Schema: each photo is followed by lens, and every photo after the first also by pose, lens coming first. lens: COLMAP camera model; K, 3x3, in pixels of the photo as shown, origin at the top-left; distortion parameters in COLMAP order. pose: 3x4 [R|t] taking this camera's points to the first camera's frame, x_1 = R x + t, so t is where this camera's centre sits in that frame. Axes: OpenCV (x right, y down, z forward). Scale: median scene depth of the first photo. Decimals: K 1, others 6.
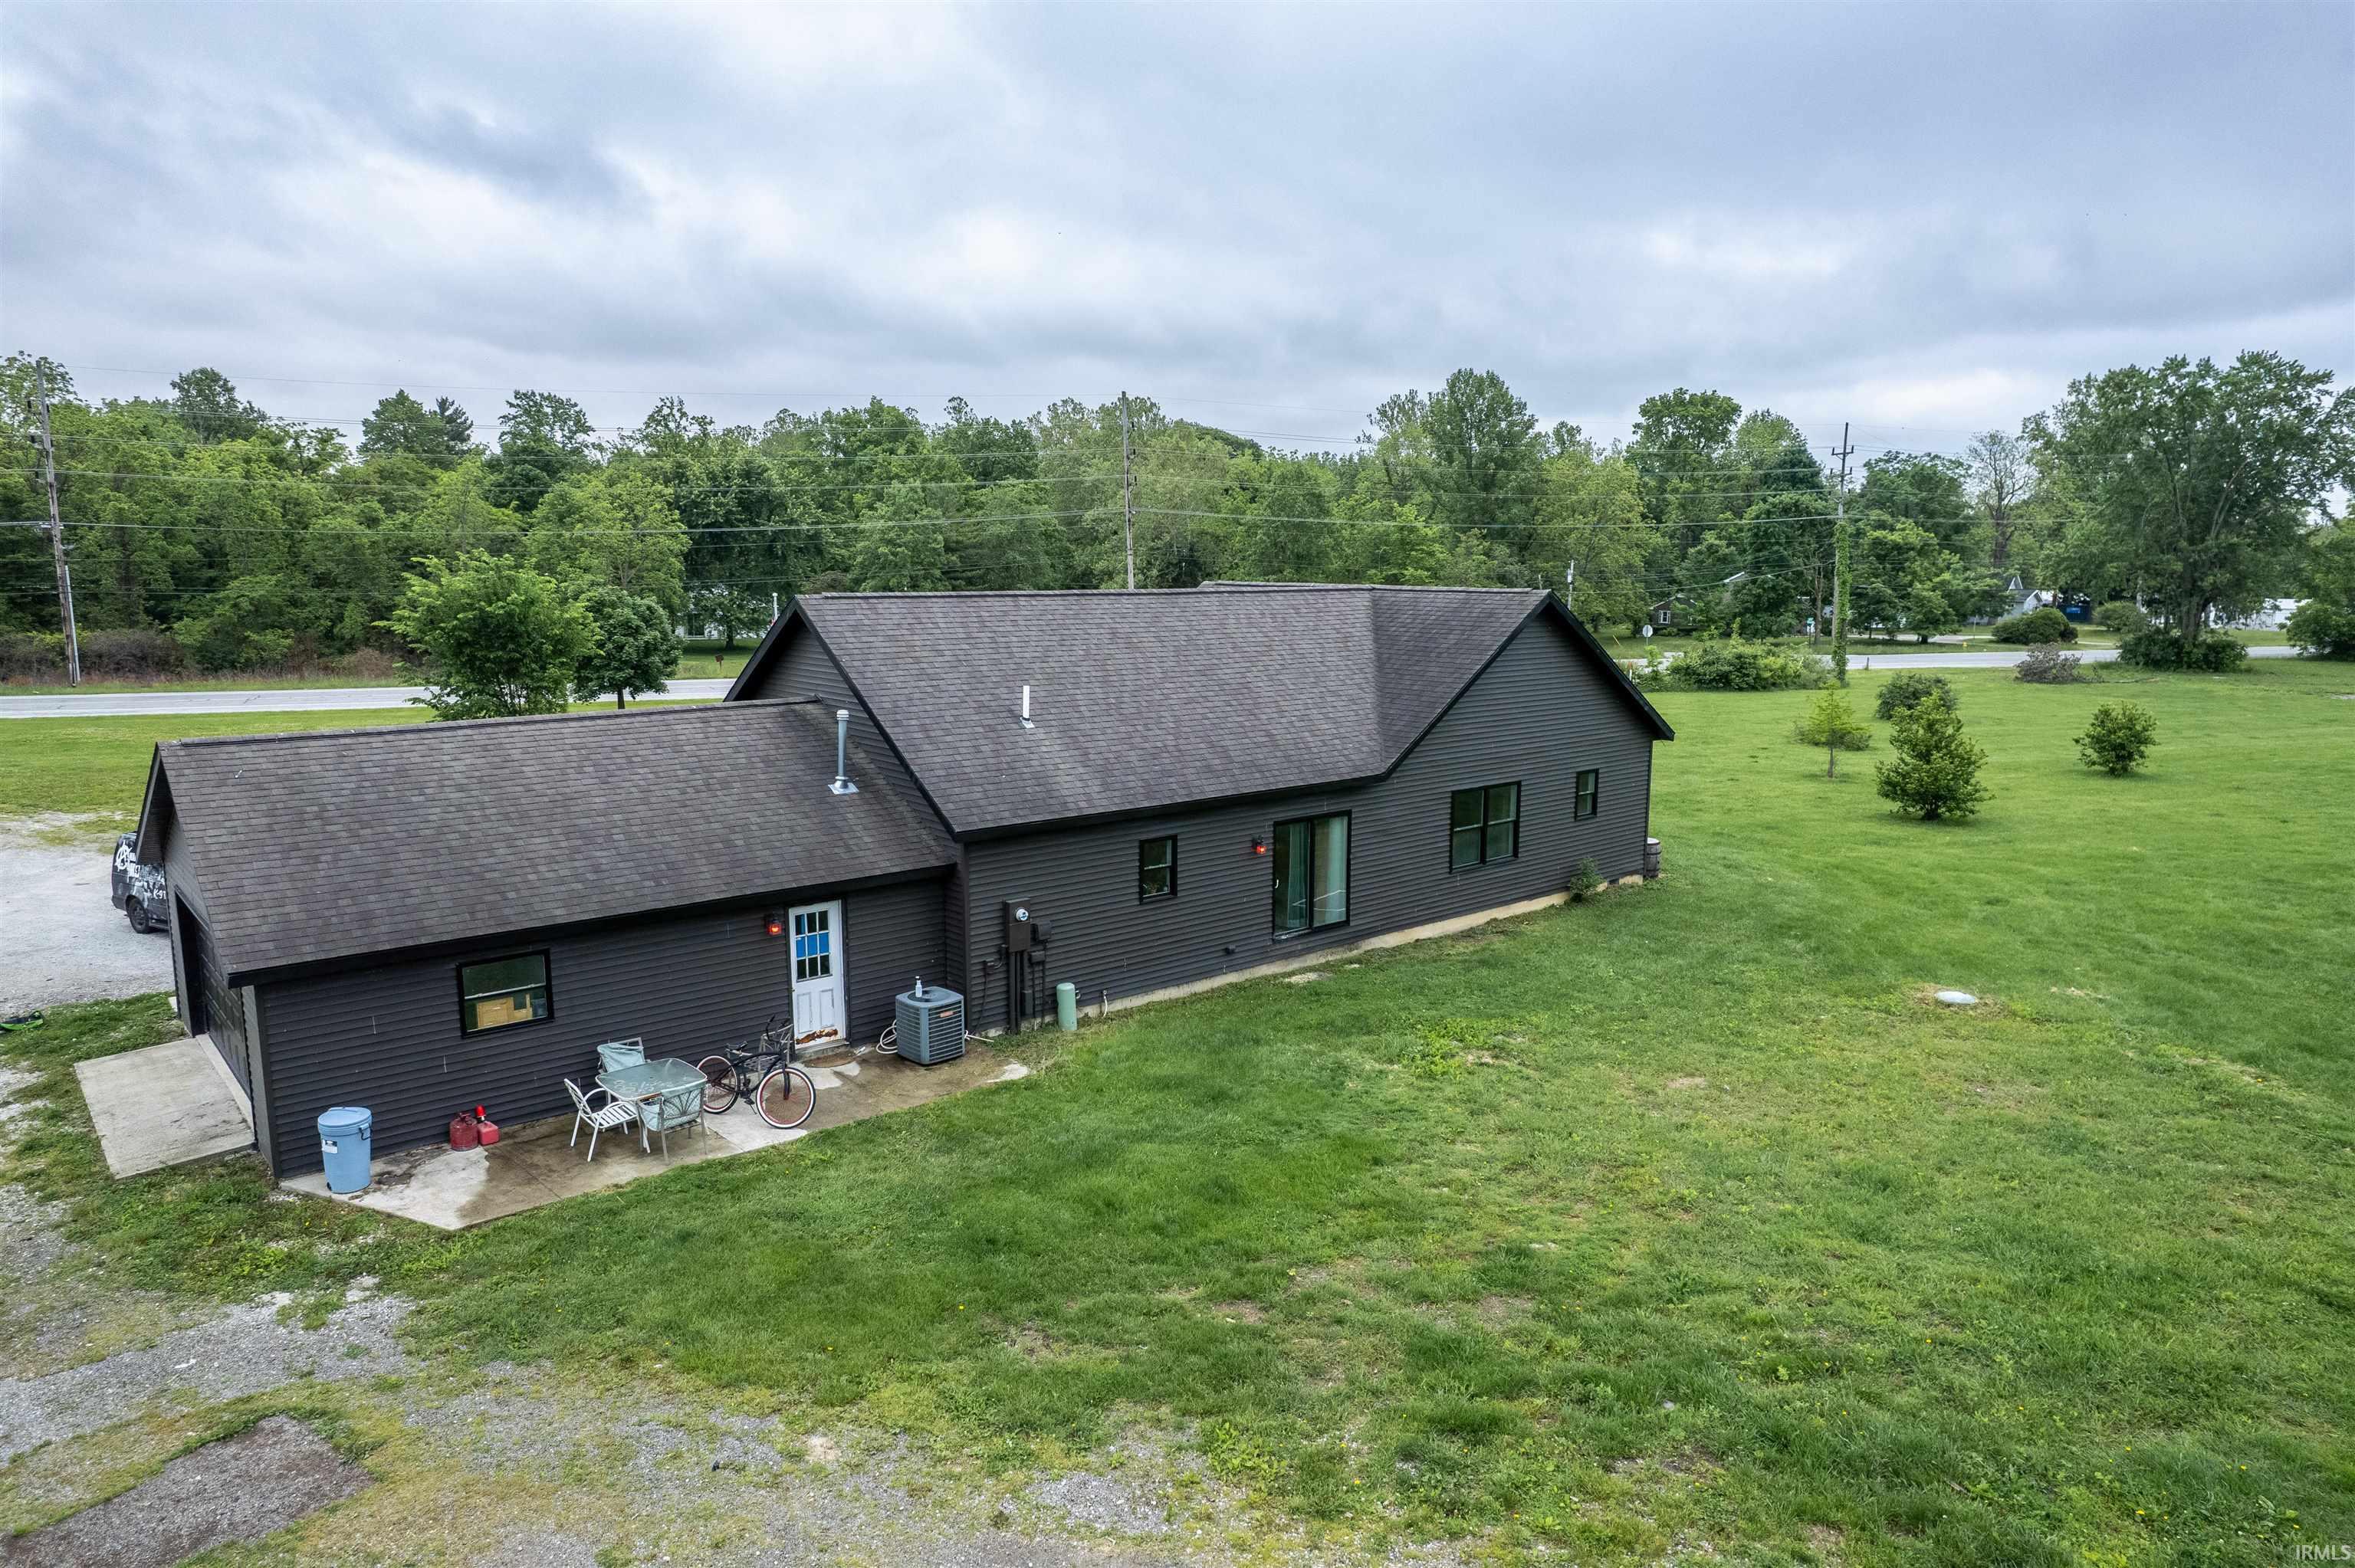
lens RADIAL K [[1511.8, 0, 1186.6], [0, 1511.8, 785.0], [0, 0, 1]] dist [-0.074774, 0.065438]
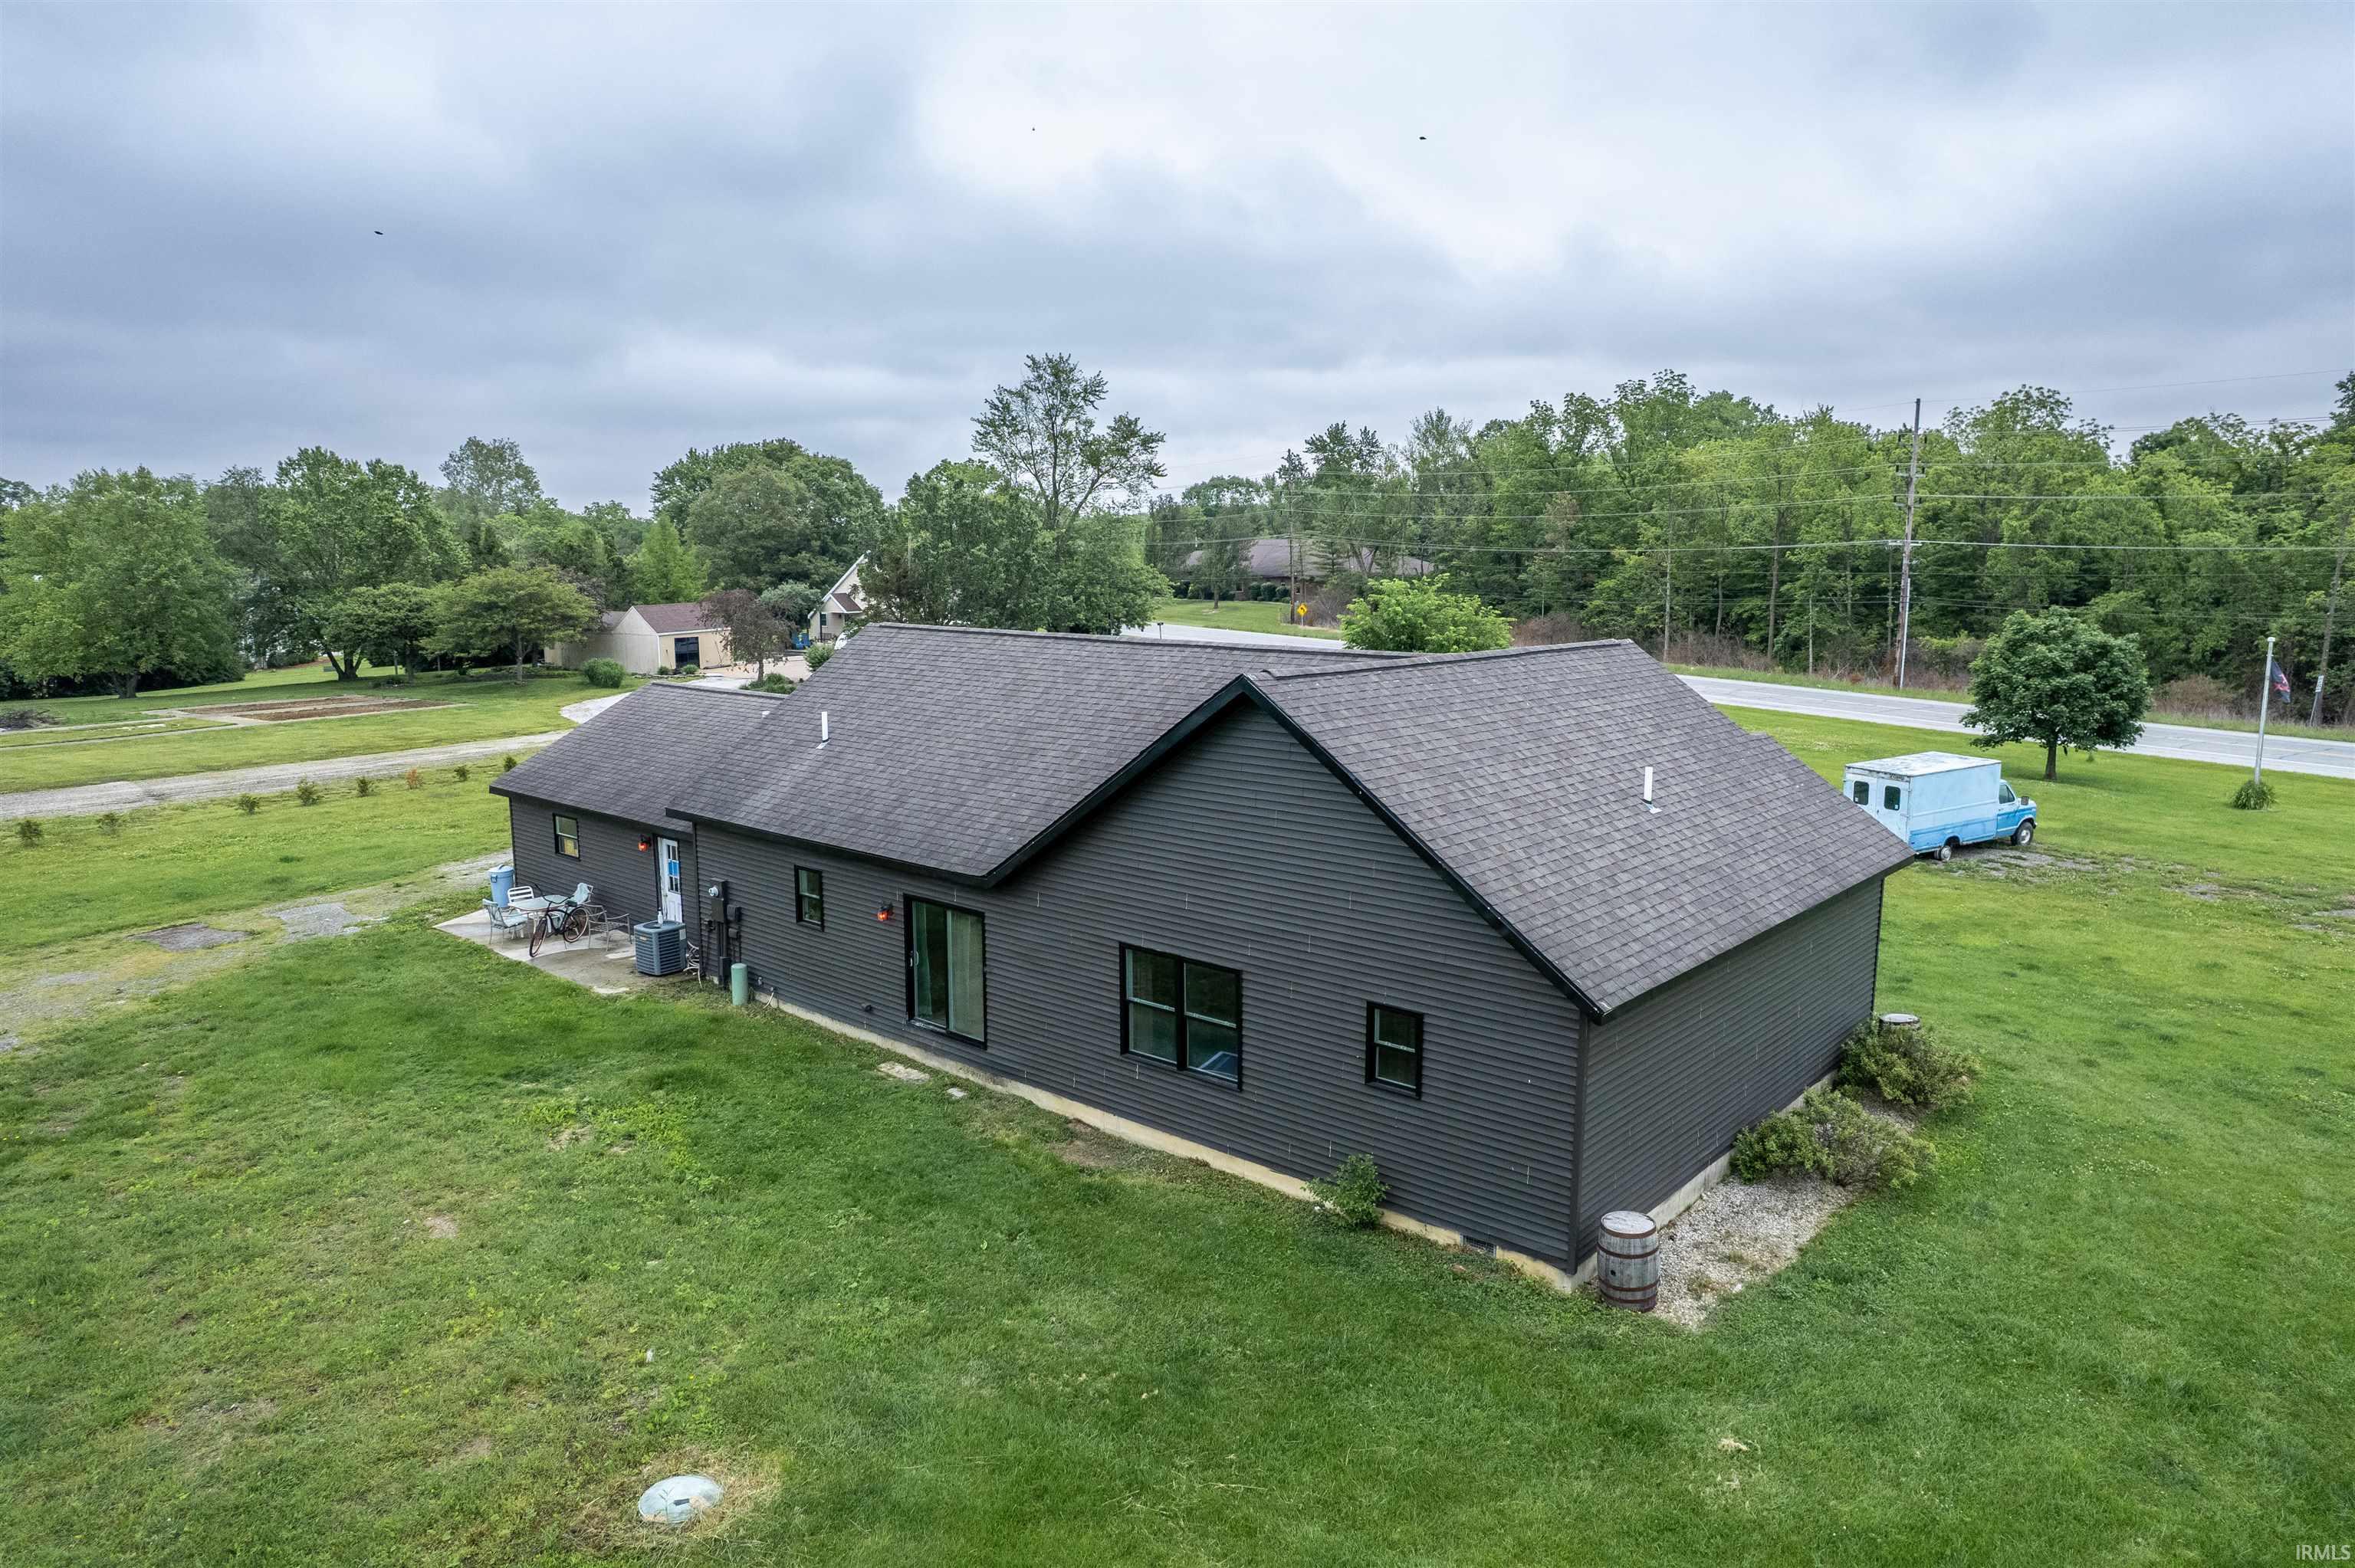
lens RADIAL K [[1511.8, 0, 1189.6], [0, 1511.8, 785.5], [0, 0, 1]] dist [-0.074774, 0.065438]
pose [[0.132105, 0.148460, -0.980055, 0.929304], [-0.151125, 0.980178, 0.128108, -0.175421], [0.979648, 0.131187, 0.151923, 0.984237]]
